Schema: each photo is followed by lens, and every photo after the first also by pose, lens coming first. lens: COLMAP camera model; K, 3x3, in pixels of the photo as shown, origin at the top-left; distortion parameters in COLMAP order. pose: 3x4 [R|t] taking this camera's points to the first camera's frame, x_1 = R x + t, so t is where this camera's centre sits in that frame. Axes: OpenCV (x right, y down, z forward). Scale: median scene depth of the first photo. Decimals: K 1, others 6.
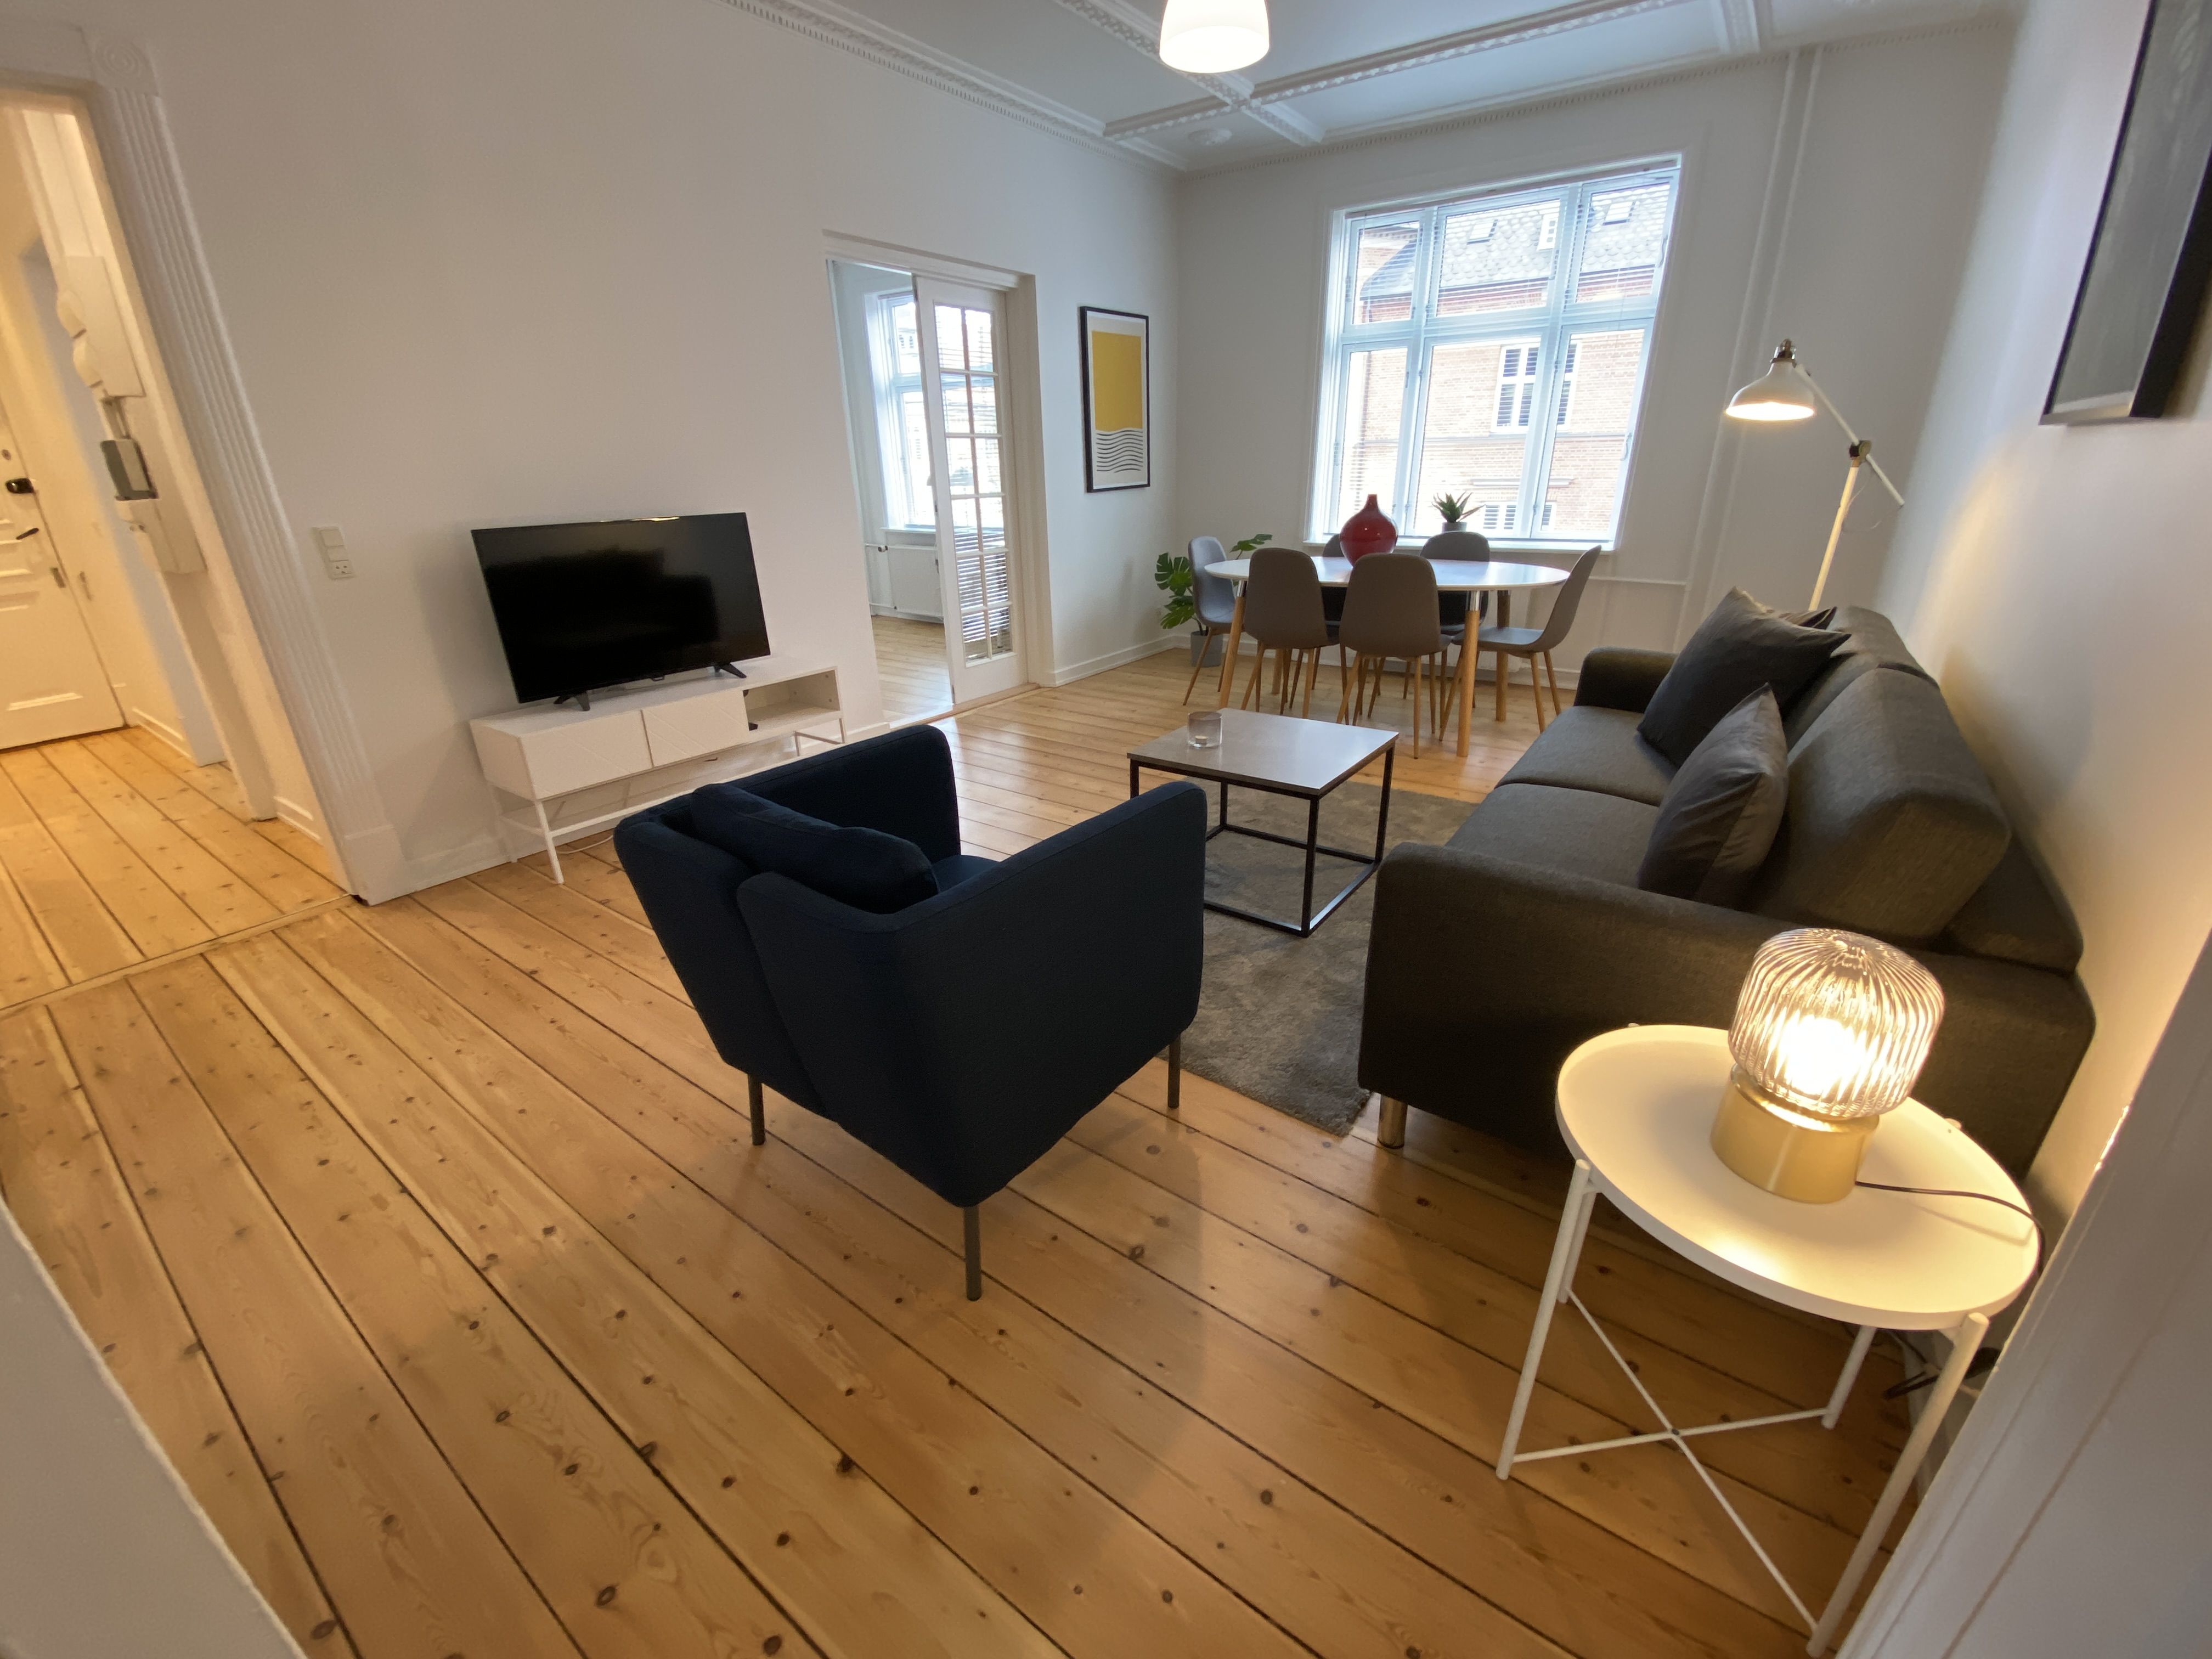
lens RADIAL K [[903.5, 0, 1099.0], [0, 903.5, 835.2], [0, 0, 1]] dist [-0.003749, -0.000649]
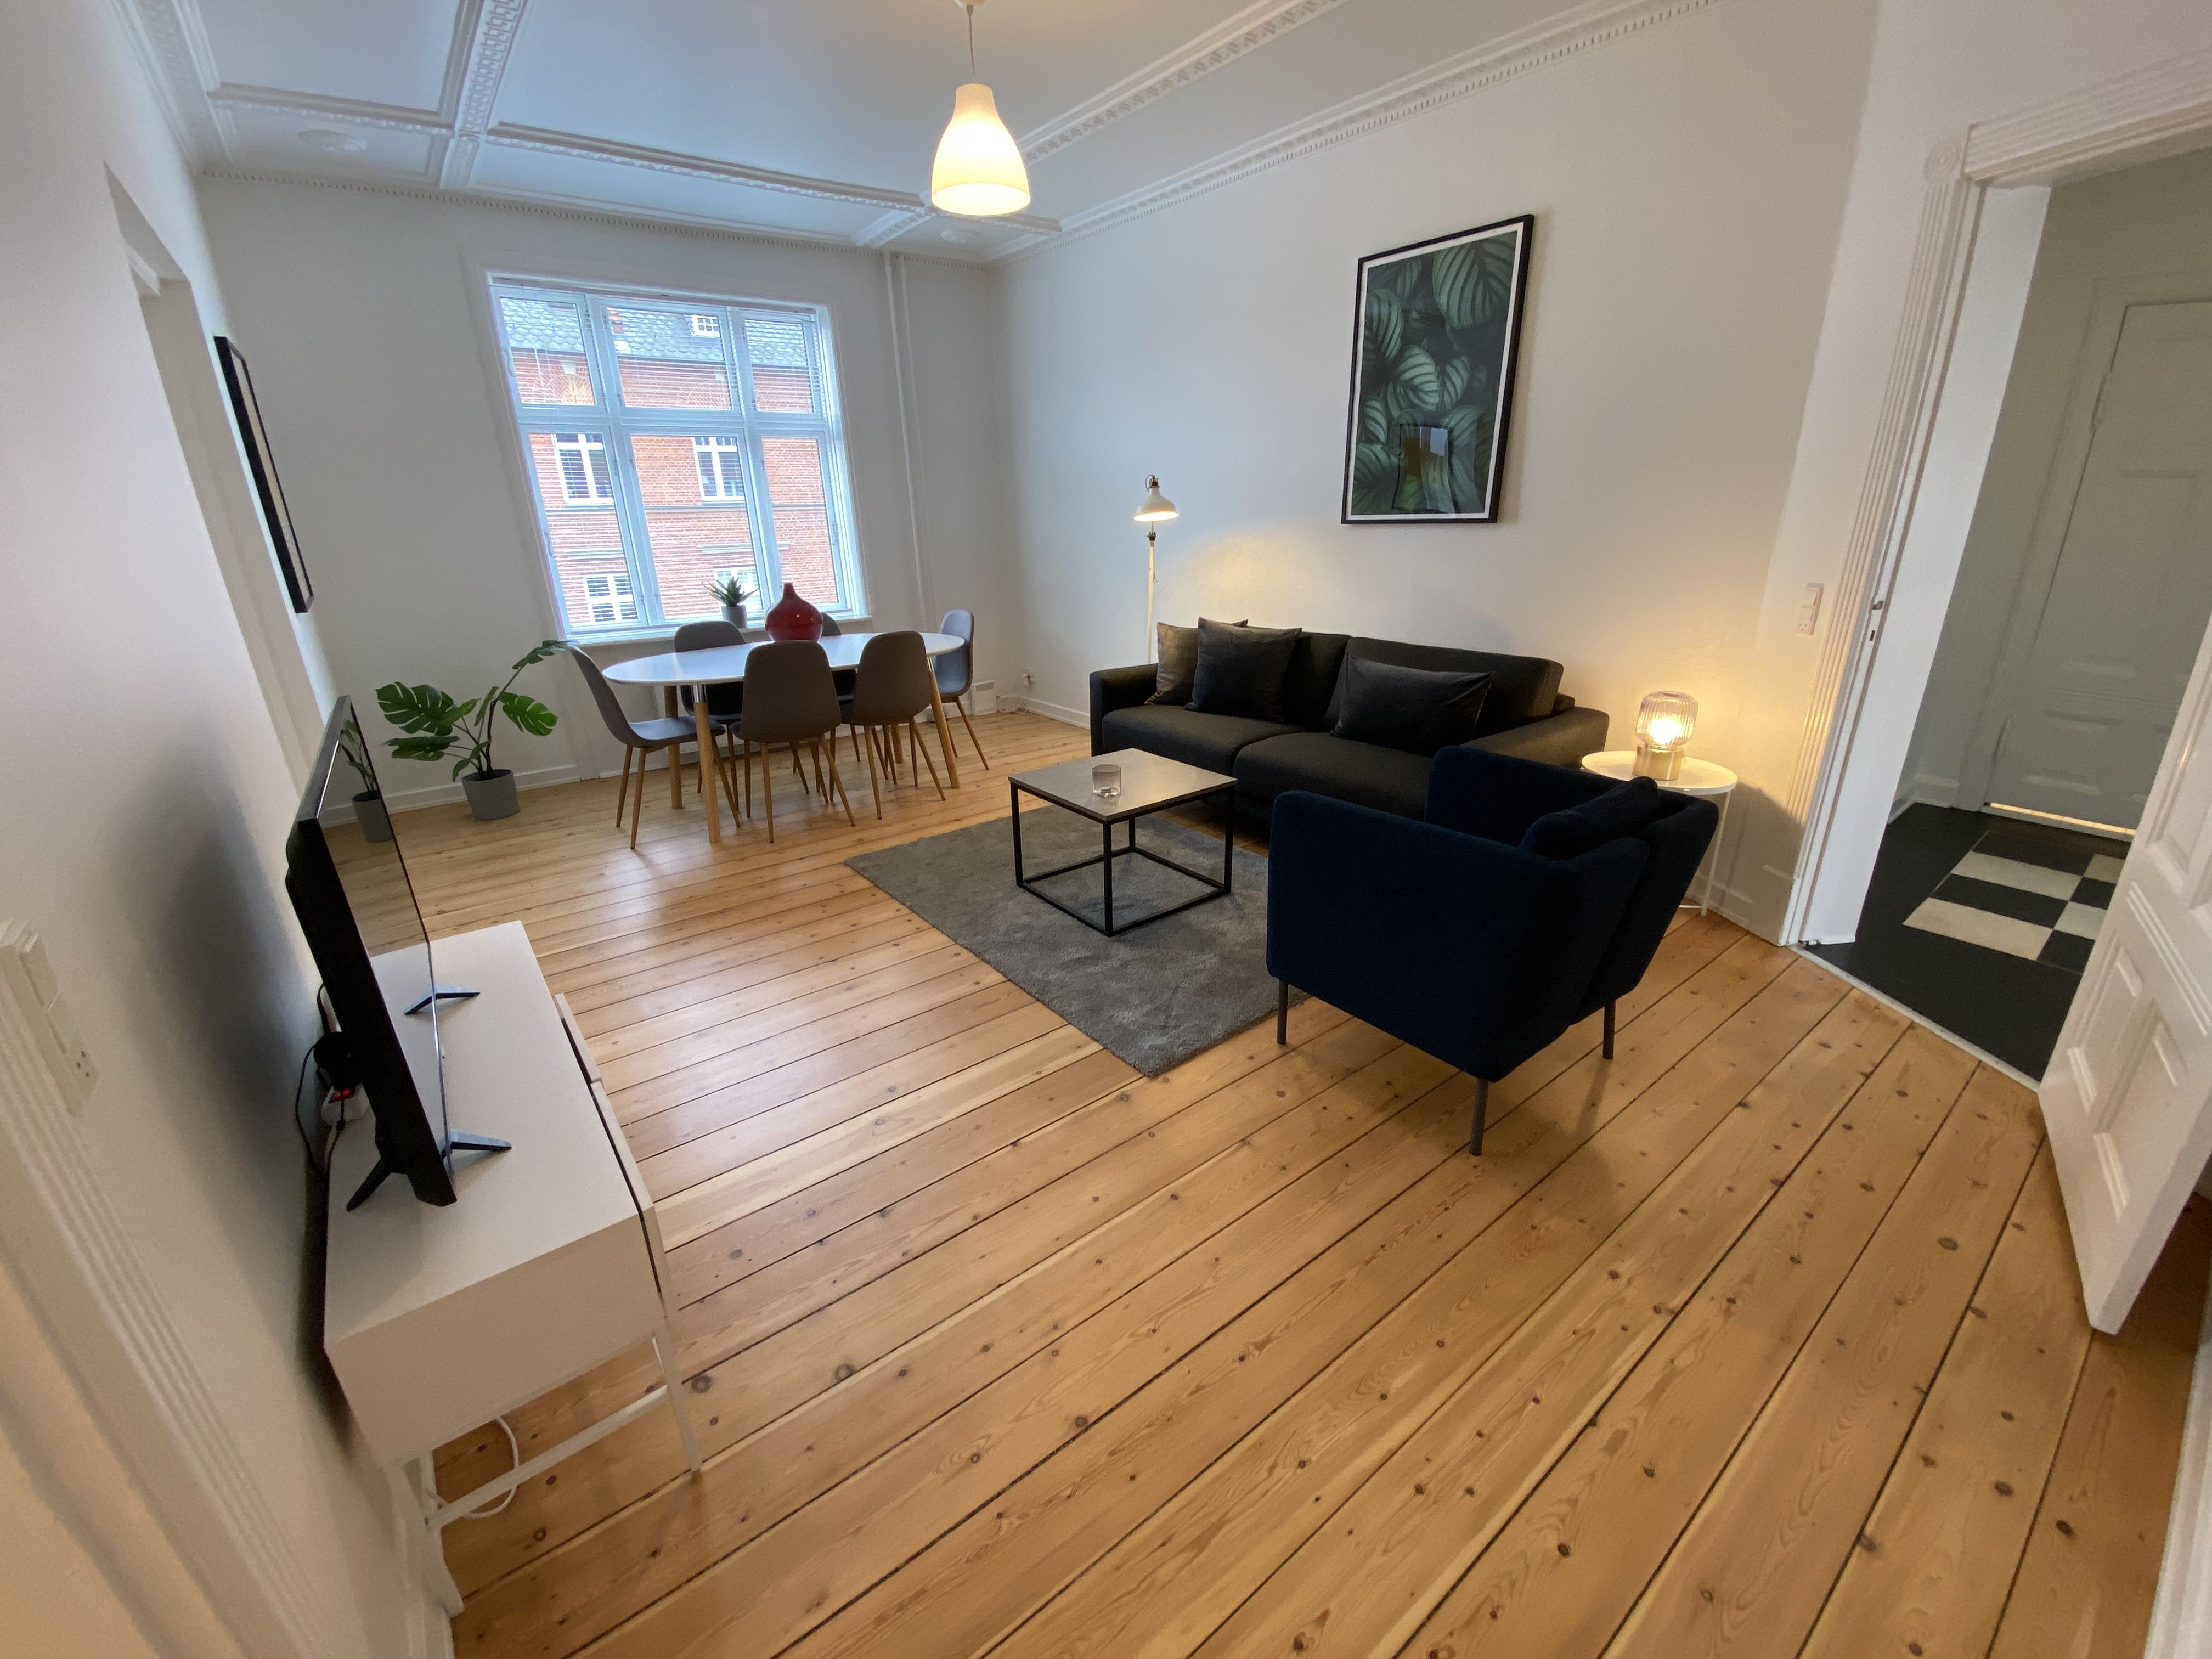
lens RADIAL K [[903.5, 0, 1099.9], [0, 903.5, 826.4], [0, 0, 1]] dist [-0.003749, -0.000649]
pose [[0.281784, -0.316507, 0.905771, -1.448071], [0.390276, 0.900210, 0.193150, -0.438920], [-0.876517, 0.299074, 0.377190, 0.893704]]
